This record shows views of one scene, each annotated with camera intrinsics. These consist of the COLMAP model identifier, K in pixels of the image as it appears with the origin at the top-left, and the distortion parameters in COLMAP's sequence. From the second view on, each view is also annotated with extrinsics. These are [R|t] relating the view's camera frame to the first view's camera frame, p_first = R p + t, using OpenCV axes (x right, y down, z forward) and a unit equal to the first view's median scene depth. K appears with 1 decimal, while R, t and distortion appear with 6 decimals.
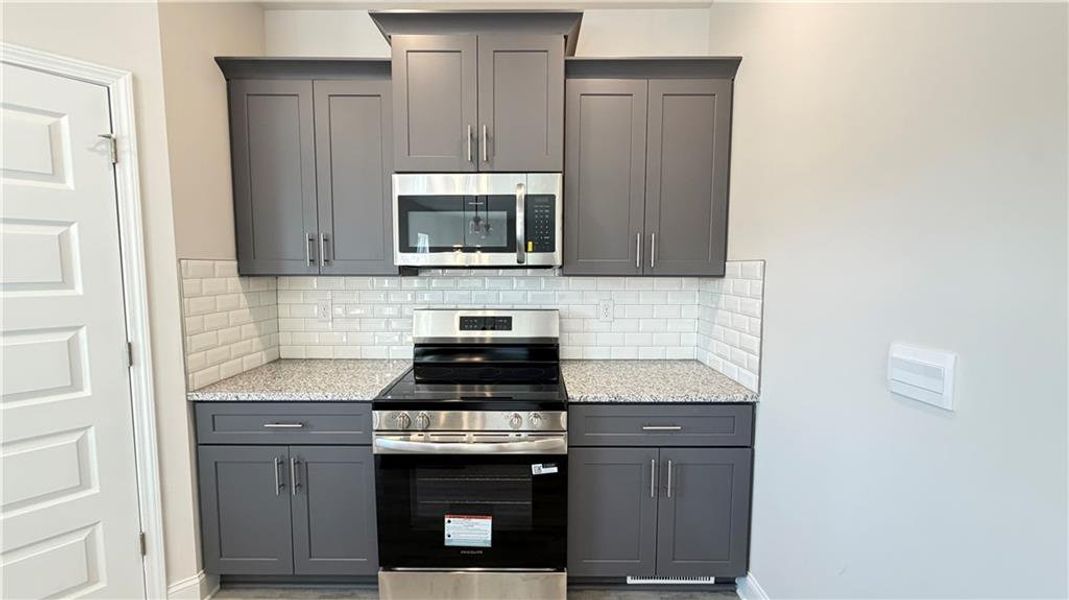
lens RADIAL K [[442.5, 0, 534.1], [0, 442.5, 296.4], [0, 0, 1]] dist [0.030868, -0.000054]
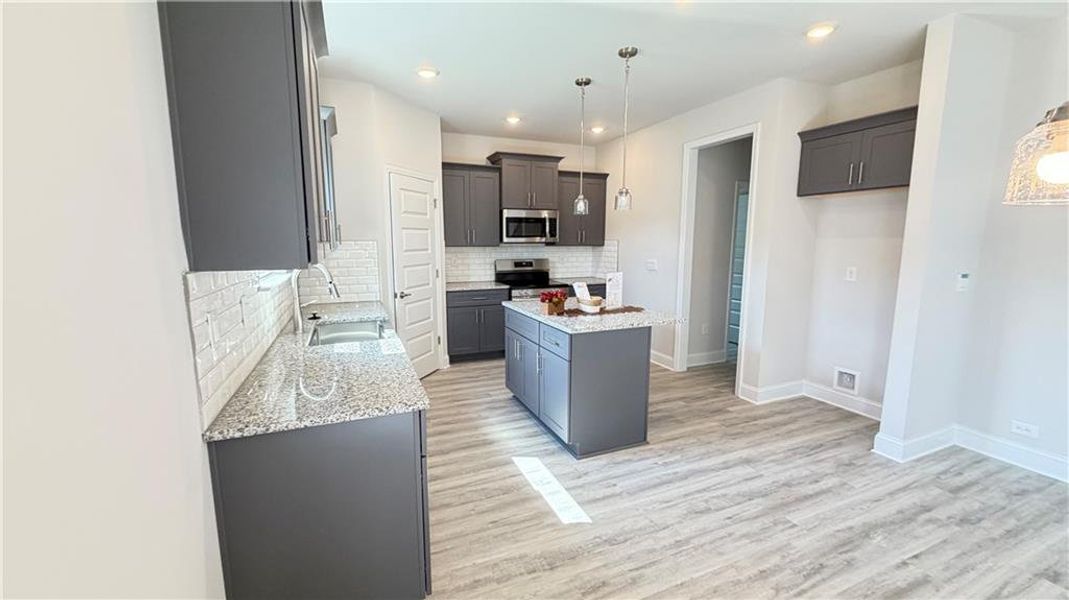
lens RADIAL K [[427.3, 0, 530.8], [0, 427.3, 301.4], [0, 0, 1]] dist [-0.000033, -0.000054]
pose [[0.920556, -0.060266, 0.385934, -1.222089], [0.030770, 0.996144, 0.082159, 0.083171], [-0.389398, -0.063756, 0.918861, -1.544014]]
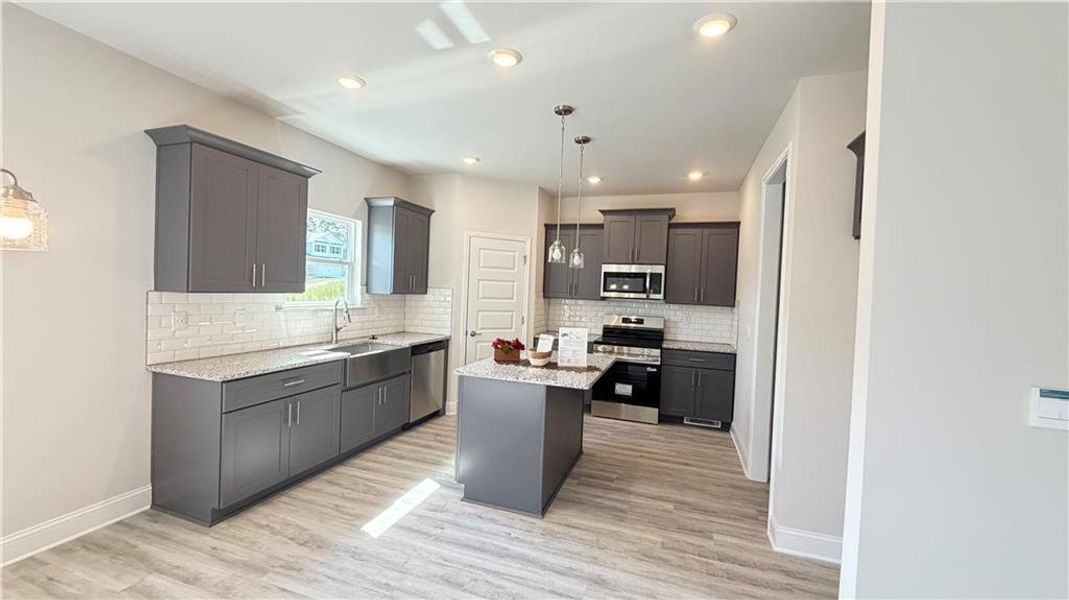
lens RADIAL K [[427.3, 0, 530.8], [0, 427.3, 301.4], [0, 0, 1]] dist [-0.000033, -0.000054]
pose [[0.943715, 0.044012, -0.327818, 0.152065], [-0.060186, 0.997411, -0.039352, 0.092343], [0.325238, 0.056867, 0.943921, -1.679153]]
